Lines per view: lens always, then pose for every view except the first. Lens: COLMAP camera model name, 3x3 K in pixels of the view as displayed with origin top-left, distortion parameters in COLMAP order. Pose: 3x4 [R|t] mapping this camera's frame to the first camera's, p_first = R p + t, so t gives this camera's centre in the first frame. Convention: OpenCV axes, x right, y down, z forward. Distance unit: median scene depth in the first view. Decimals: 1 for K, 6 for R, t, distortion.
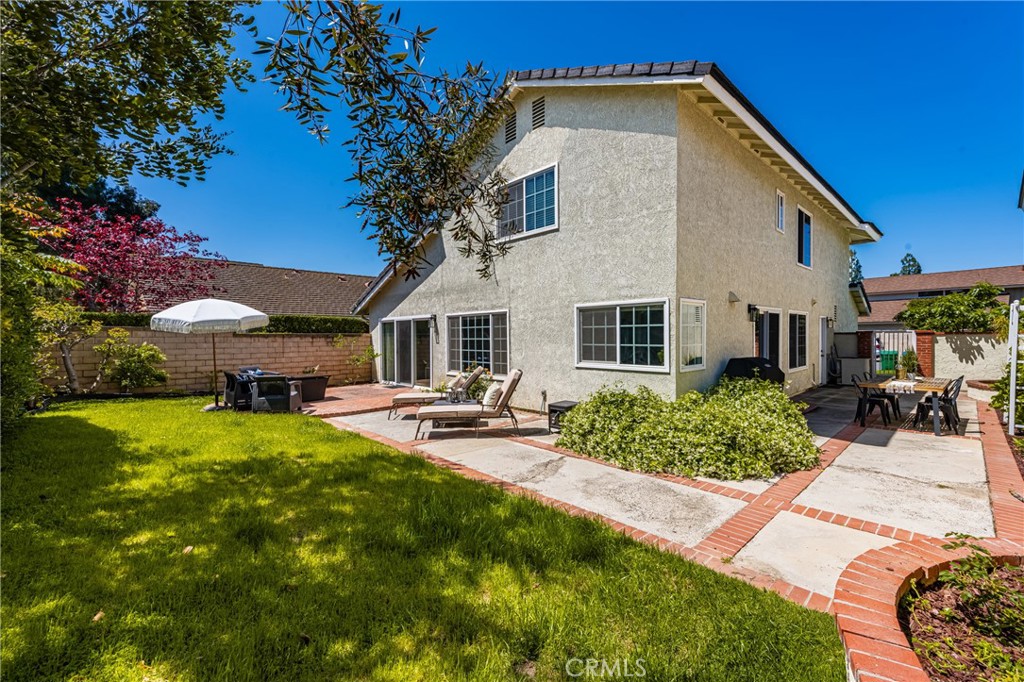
lens RADIAL K [[412.9, 0, 516.4], [0, 412.9, 341.6], [0, 0, 1]] dist [0.000607, -0.000059]
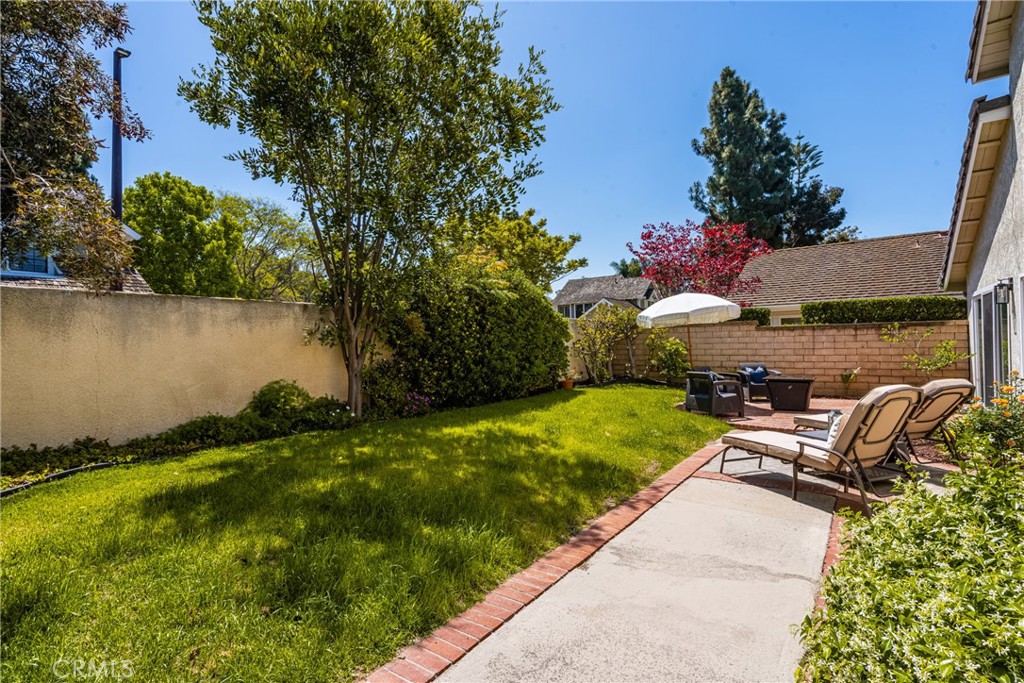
lens RADIAL K [[491.0, 0, 513.2], [0, 491.0, 341.2], [0, 0, 1]] dist [-0.000807, -0.000207]
pose [[0.193081, -0.001979, -0.981181, 0.253814], [0.007868, 0.999969, -0.000469, 0.007597], [0.981151, -0.007629, 0.193091, 0.255398]]
